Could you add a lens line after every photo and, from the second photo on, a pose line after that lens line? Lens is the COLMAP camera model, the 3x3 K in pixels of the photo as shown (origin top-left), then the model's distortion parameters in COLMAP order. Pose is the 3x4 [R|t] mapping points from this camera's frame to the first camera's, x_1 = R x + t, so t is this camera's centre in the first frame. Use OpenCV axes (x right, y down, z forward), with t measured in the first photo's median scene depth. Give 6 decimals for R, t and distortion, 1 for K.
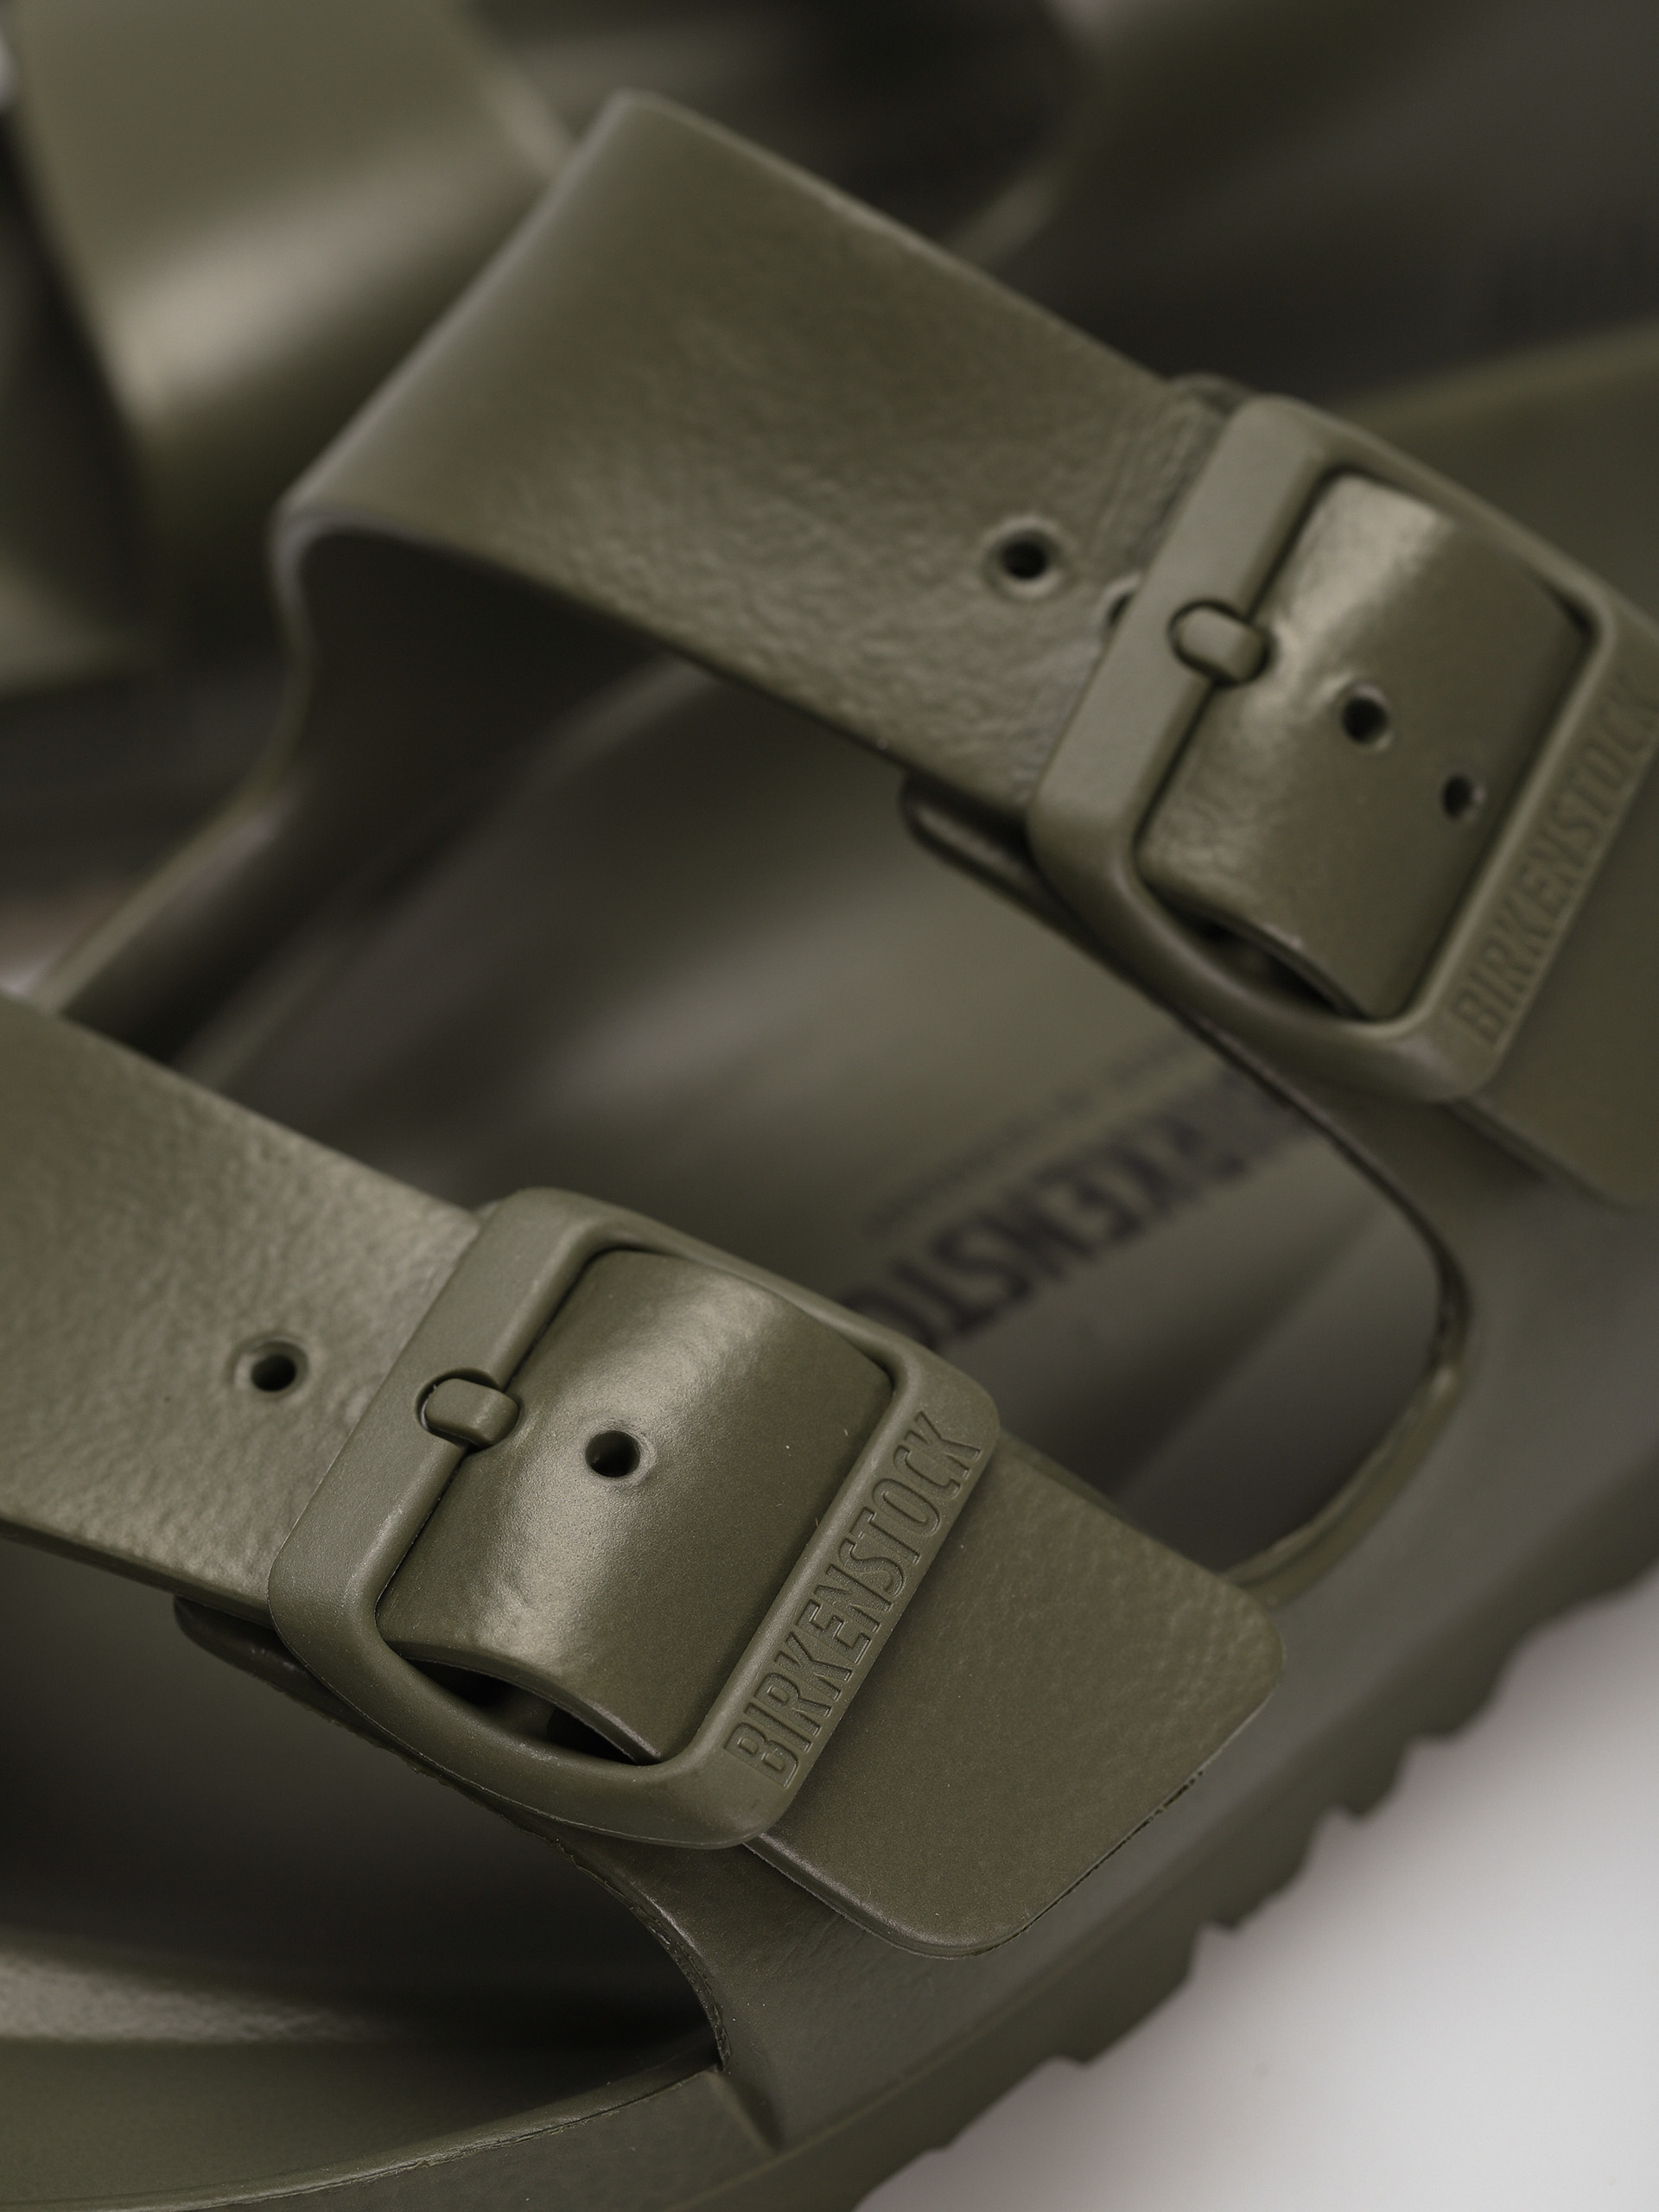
lens RADIAL K [[6284.6, 0, 828.9], [0, 6284.6, 1104.8], [0, 0, 1]] dist [0.147973, 0.000000]
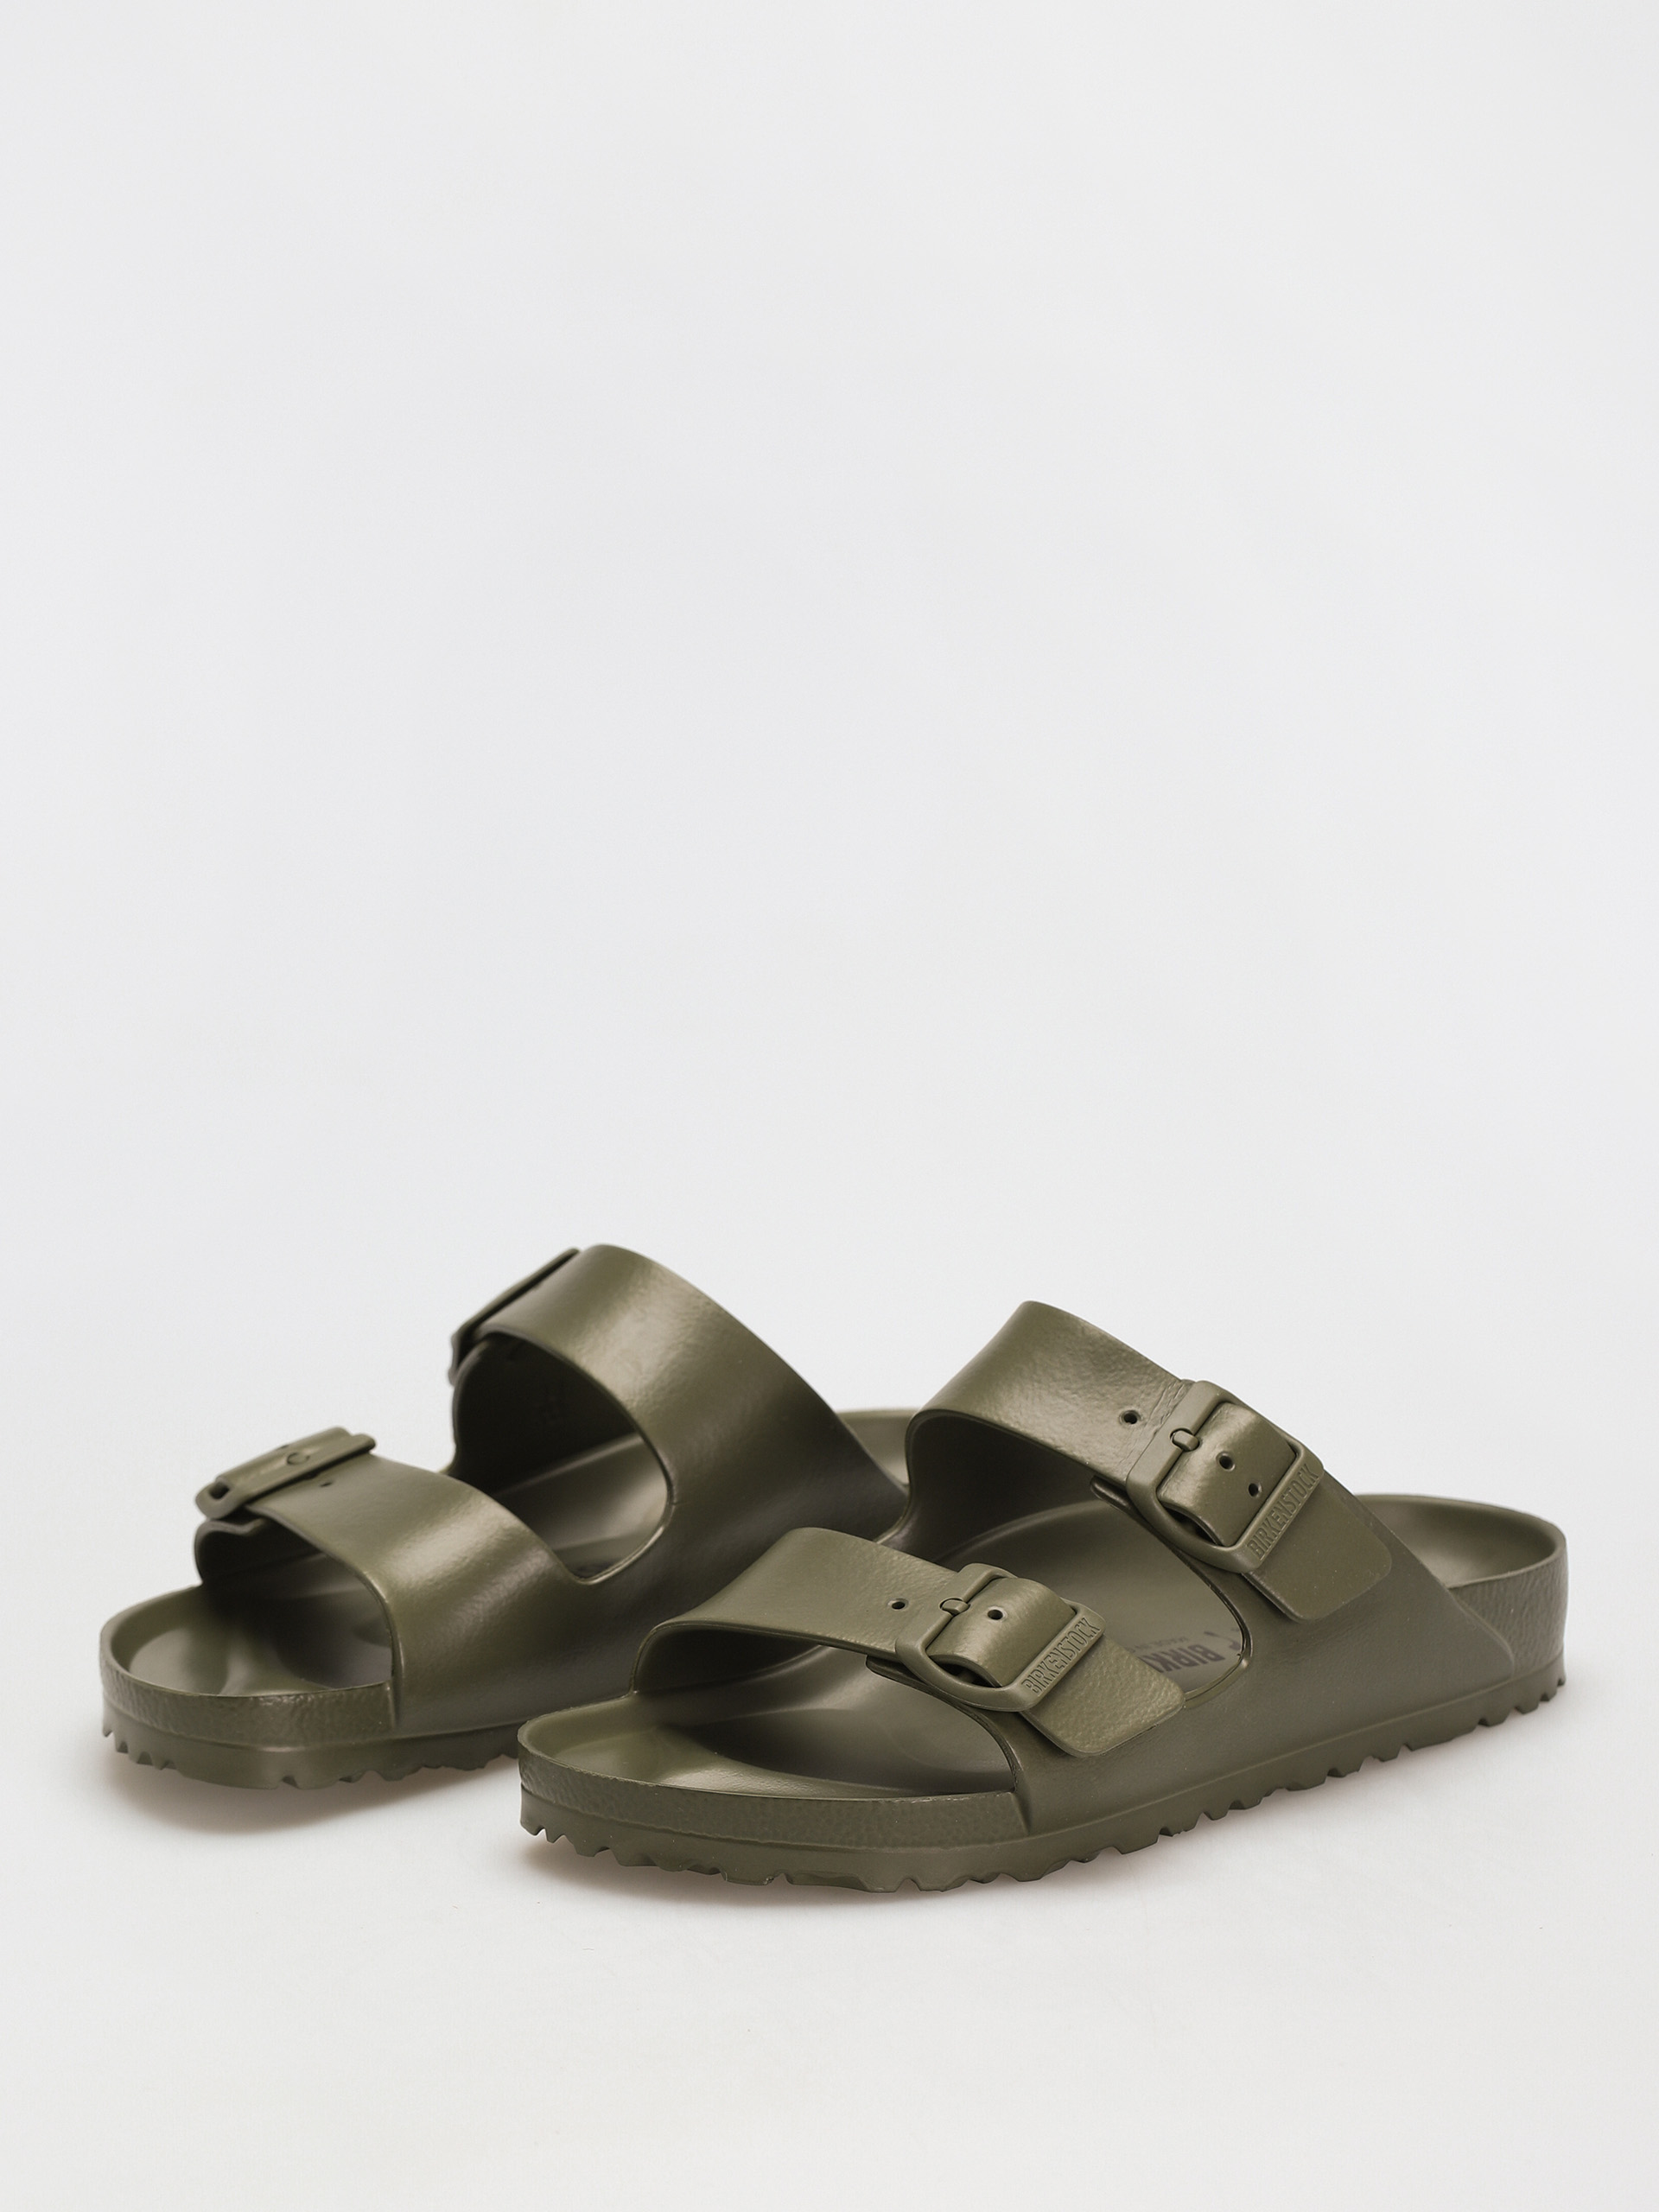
lens RADIAL K [[6284.6, 0, 829.7], [0, 6284.6, 1105.7], [0, 0, 1]] dist [0.147973, 0.000000]
pose [[0.996225, 0.055767, -0.066526, 0.086970], [-0.077098, 0.920595, -0.382833, 1.086863], [0.039894, 0.386517, 0.921419, -2.238736]]
